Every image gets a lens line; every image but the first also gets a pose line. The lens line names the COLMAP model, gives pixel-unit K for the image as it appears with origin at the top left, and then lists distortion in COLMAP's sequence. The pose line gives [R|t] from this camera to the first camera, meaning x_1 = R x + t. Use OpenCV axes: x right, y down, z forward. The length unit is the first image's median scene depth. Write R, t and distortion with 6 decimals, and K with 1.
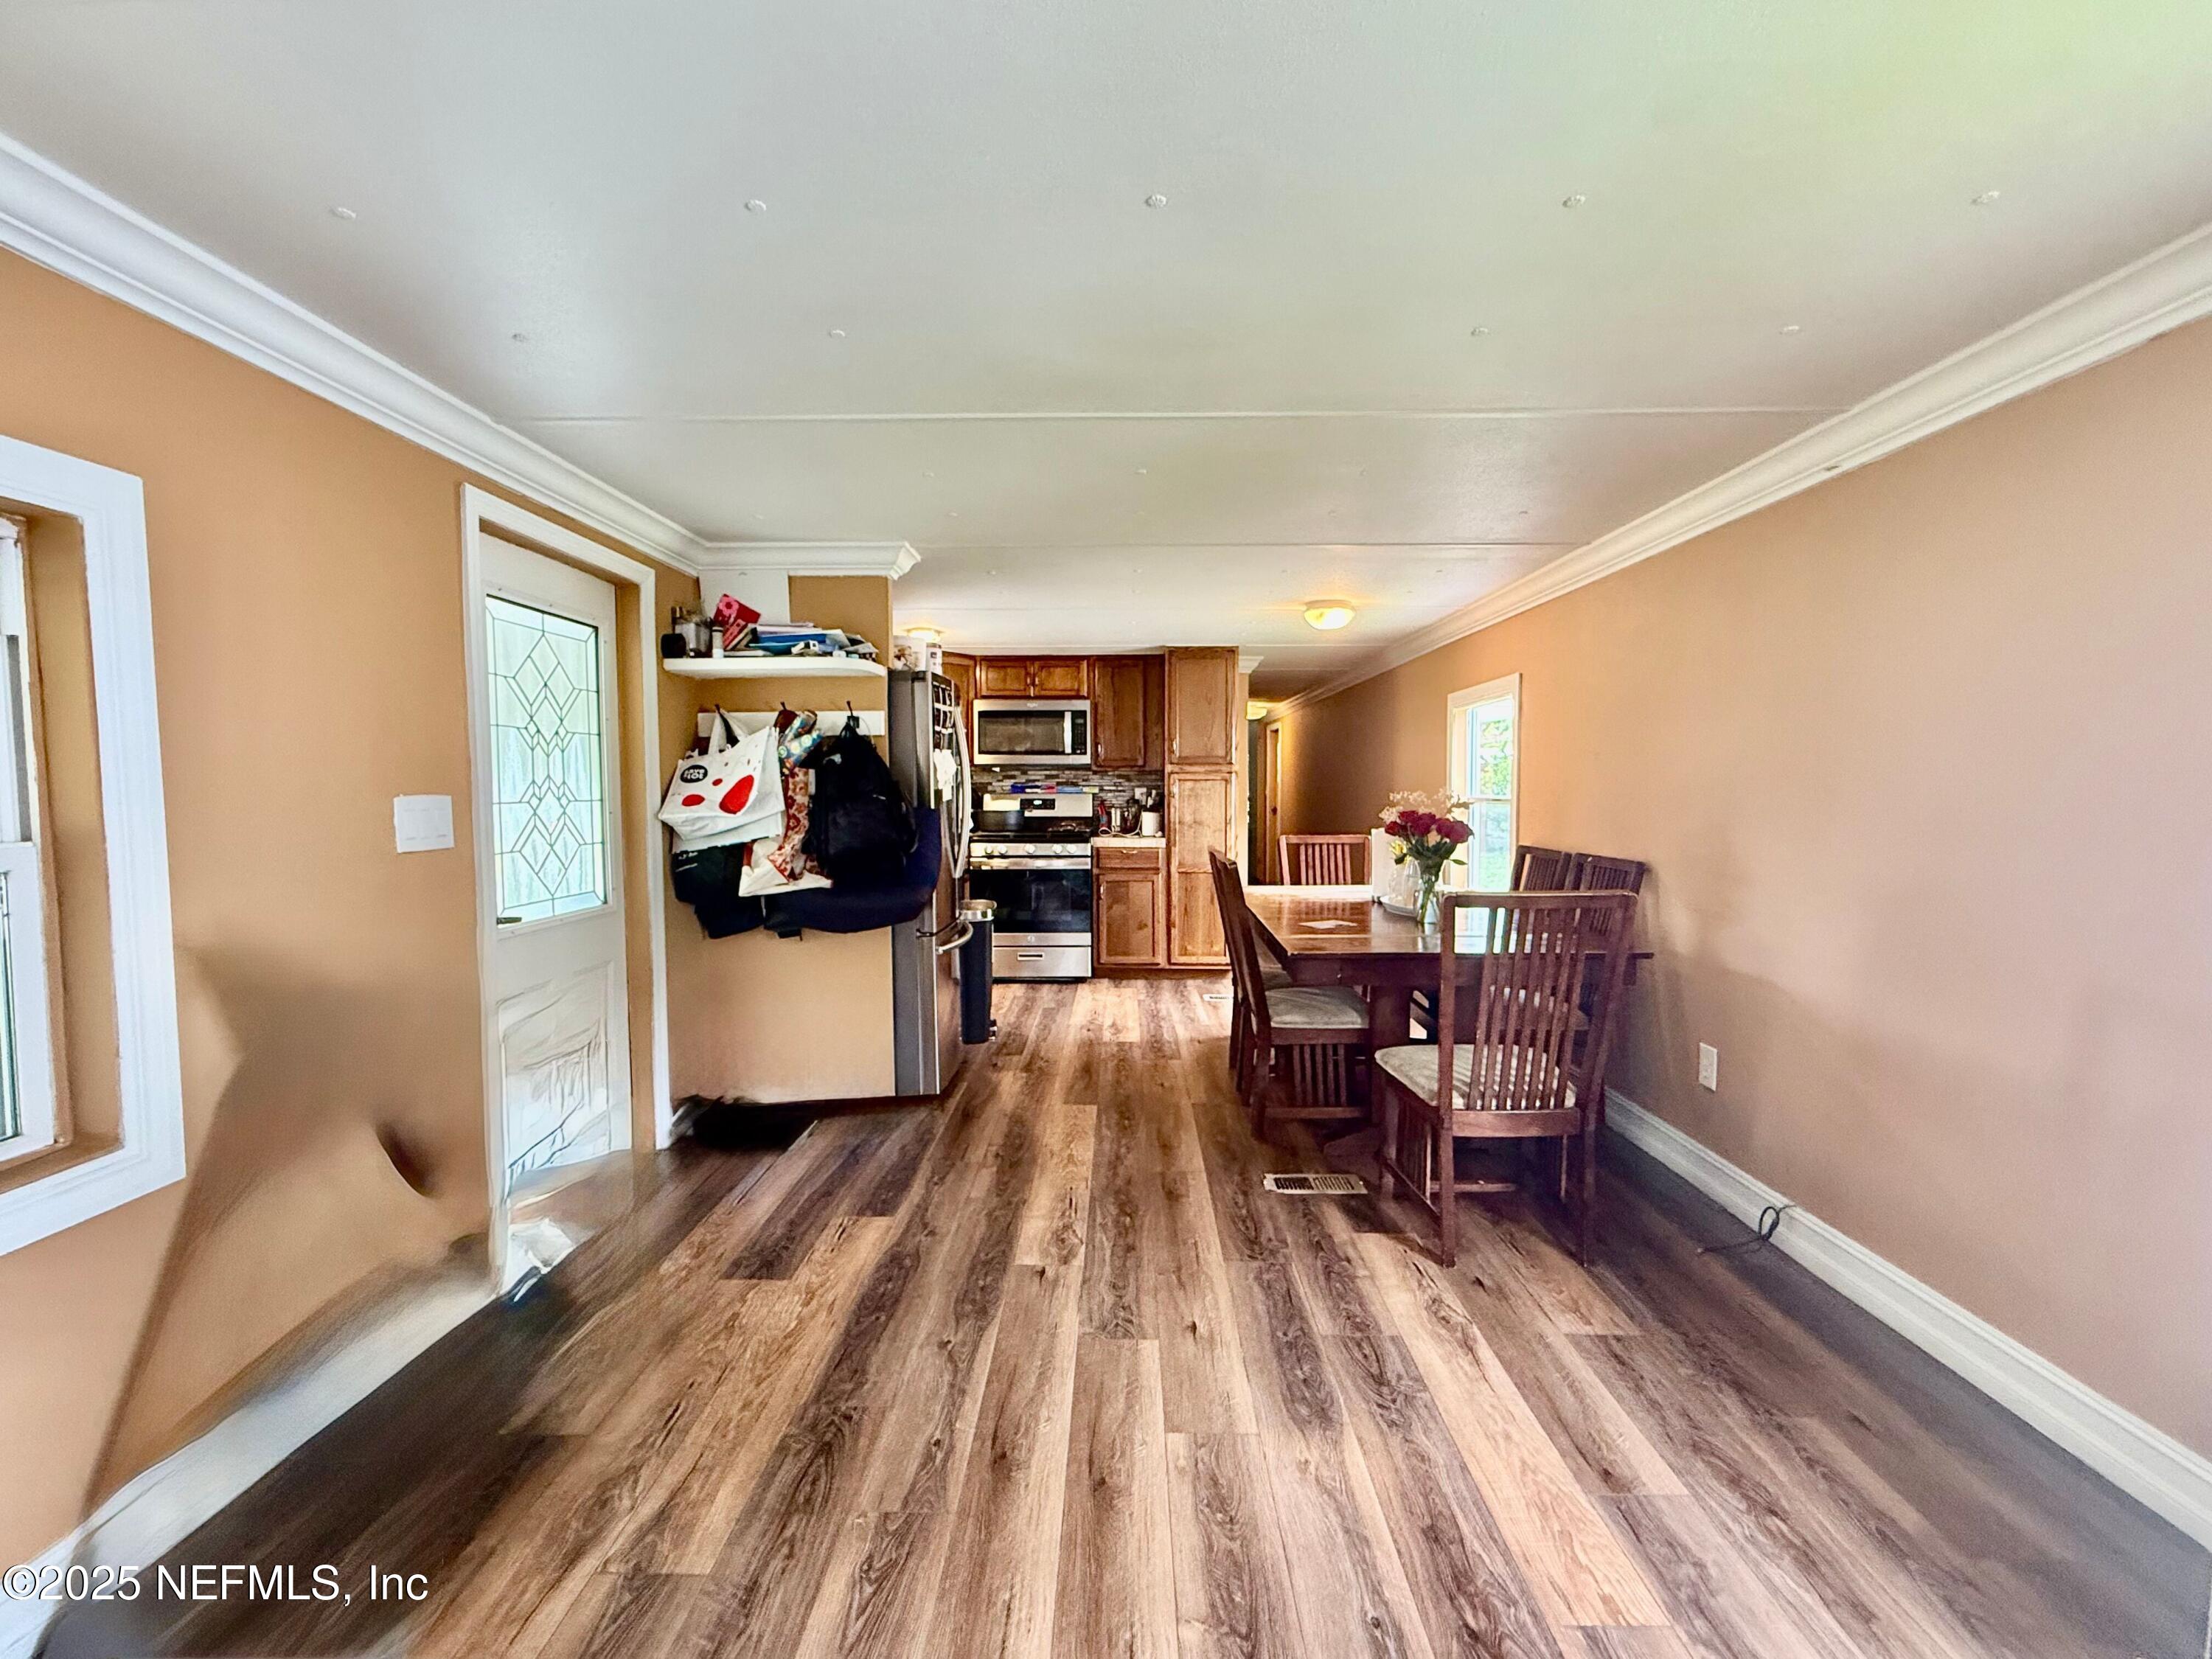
lens RADIAL K [[874.4, 0, 1108.7], [0, 874.4, 830.4], [0, 0, 1]] dist [0.000758, 0.000100]
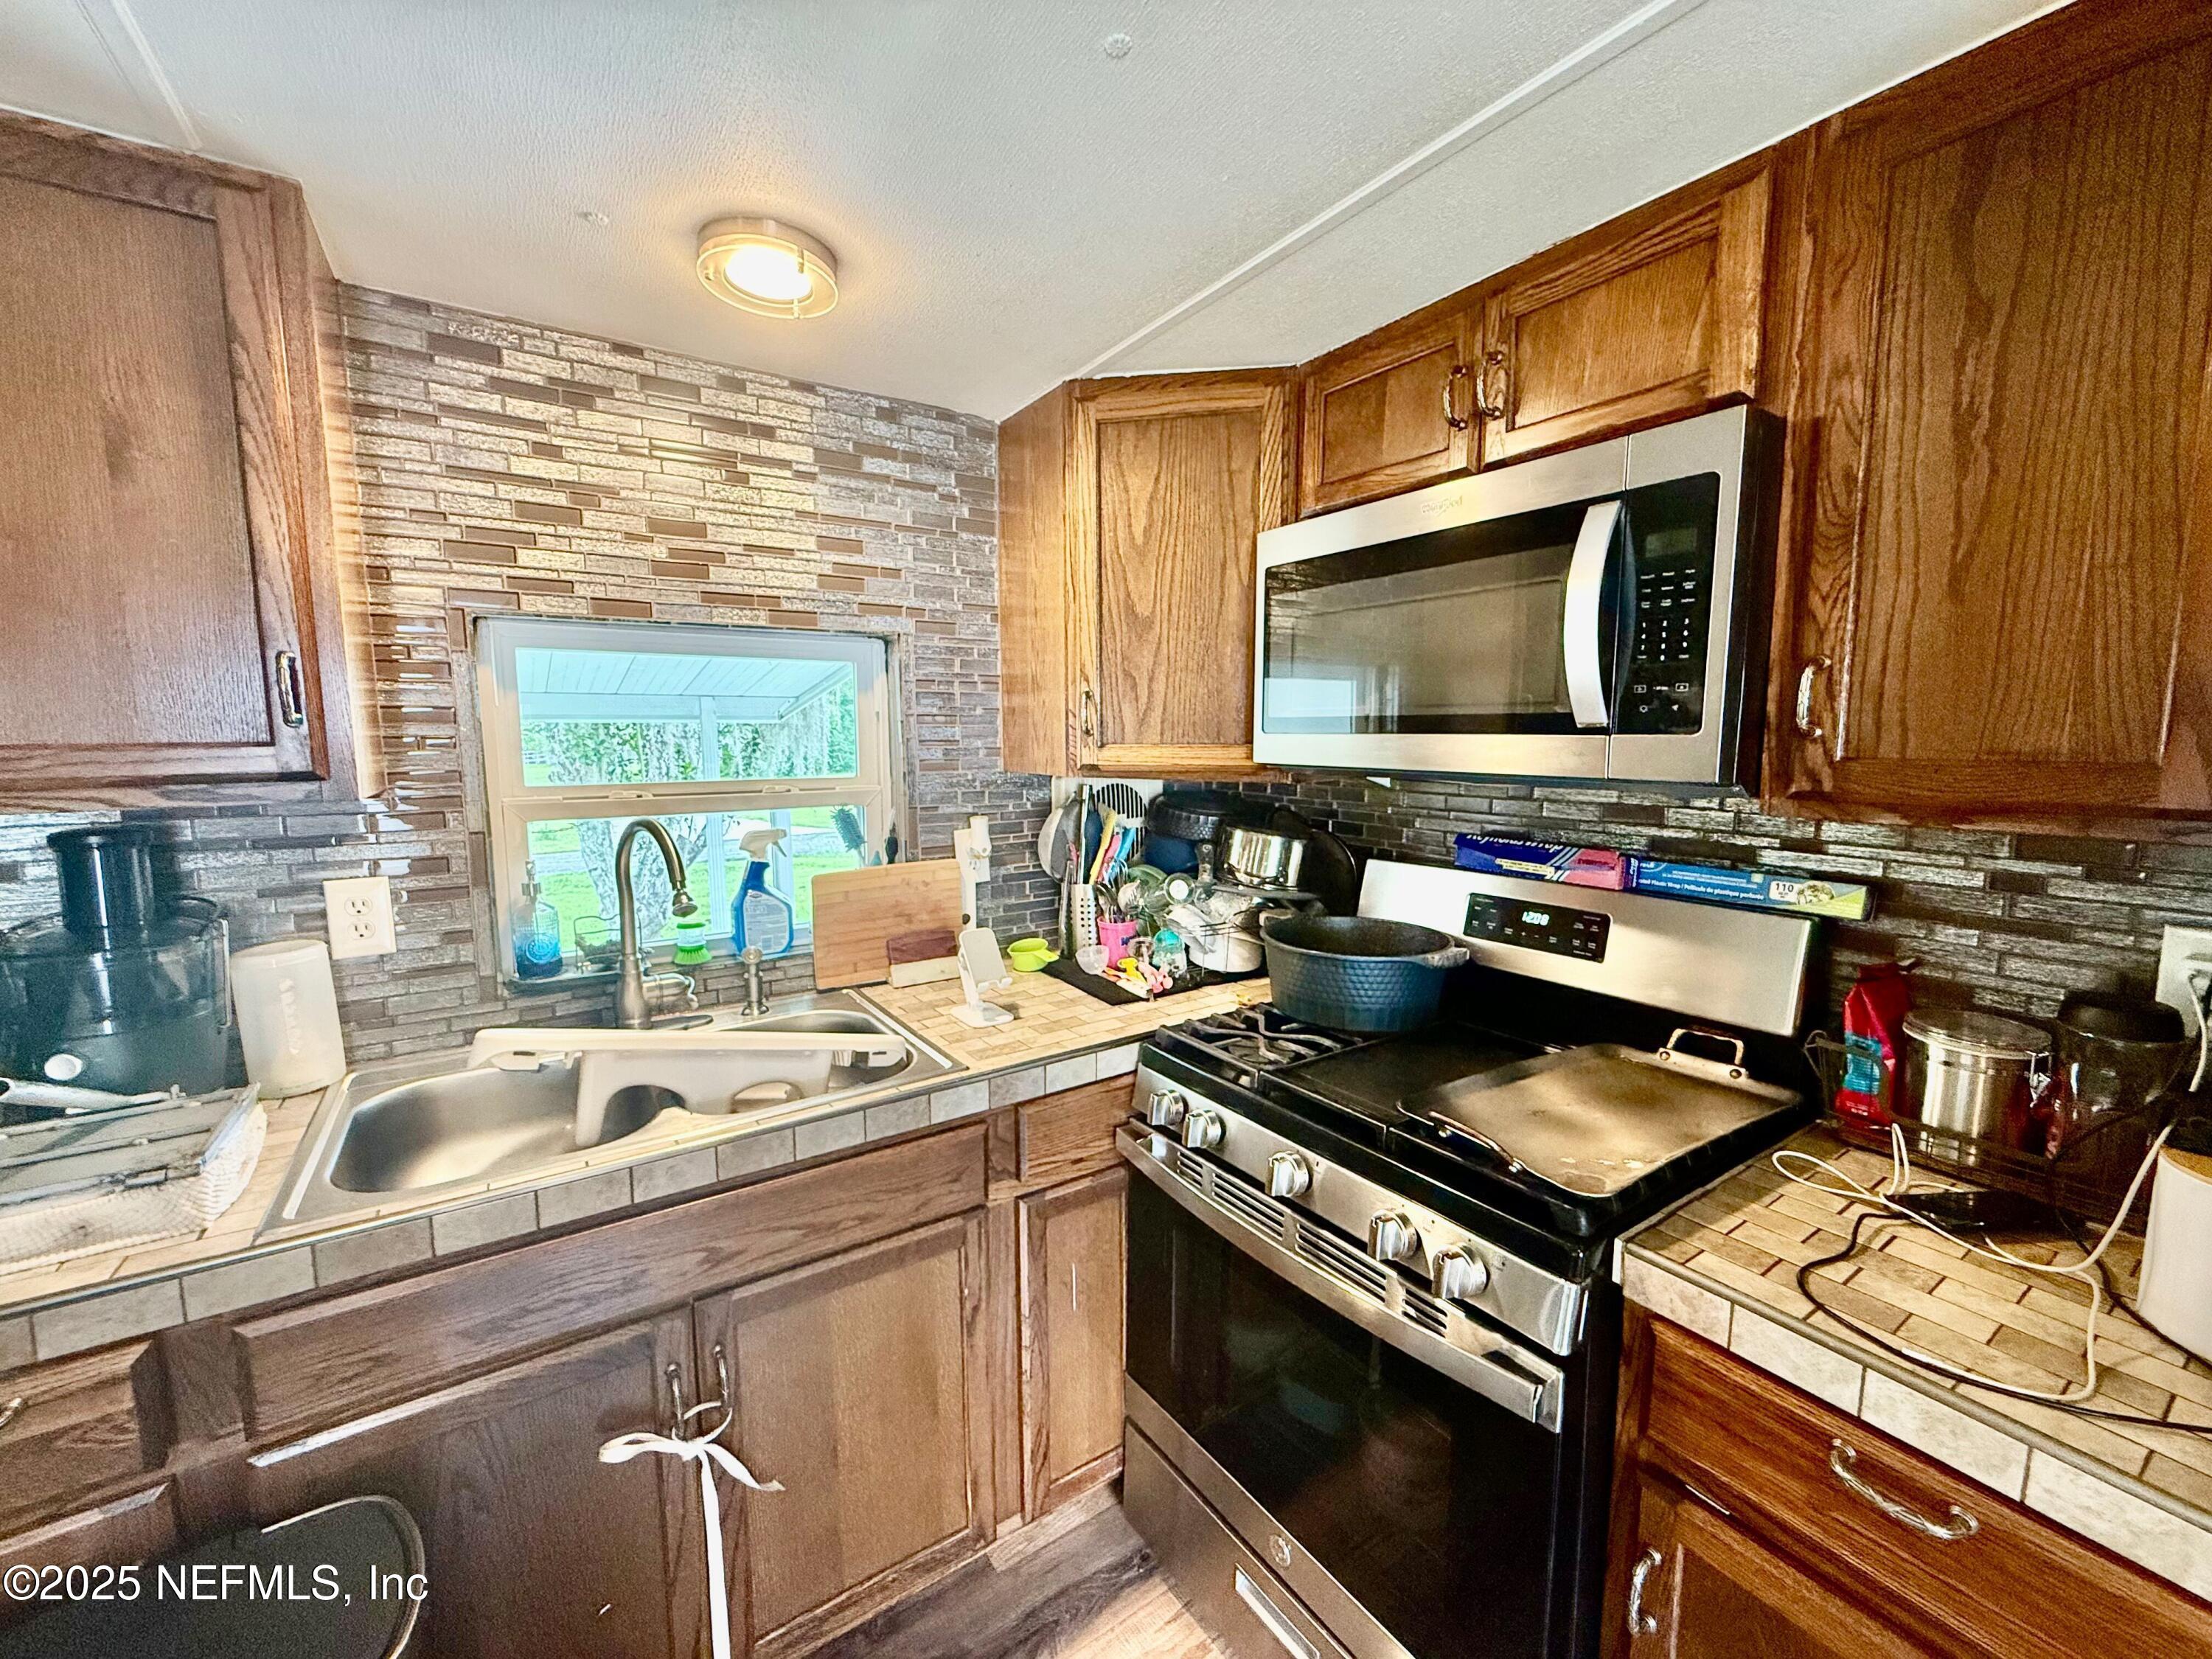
lens RADIAL K [[874.4, 0, 1100.7], [0, 874.4, 825.8], [0, 0, 1]] dist [0.000758, 0.000100]
pose [[0.574353, 0.080345, -0.814655, 0.051035], [-0.037340, 0.996707, 0.071973, -0.075103], [0.817755, -0.010919, 0.575462, 0.790614]]
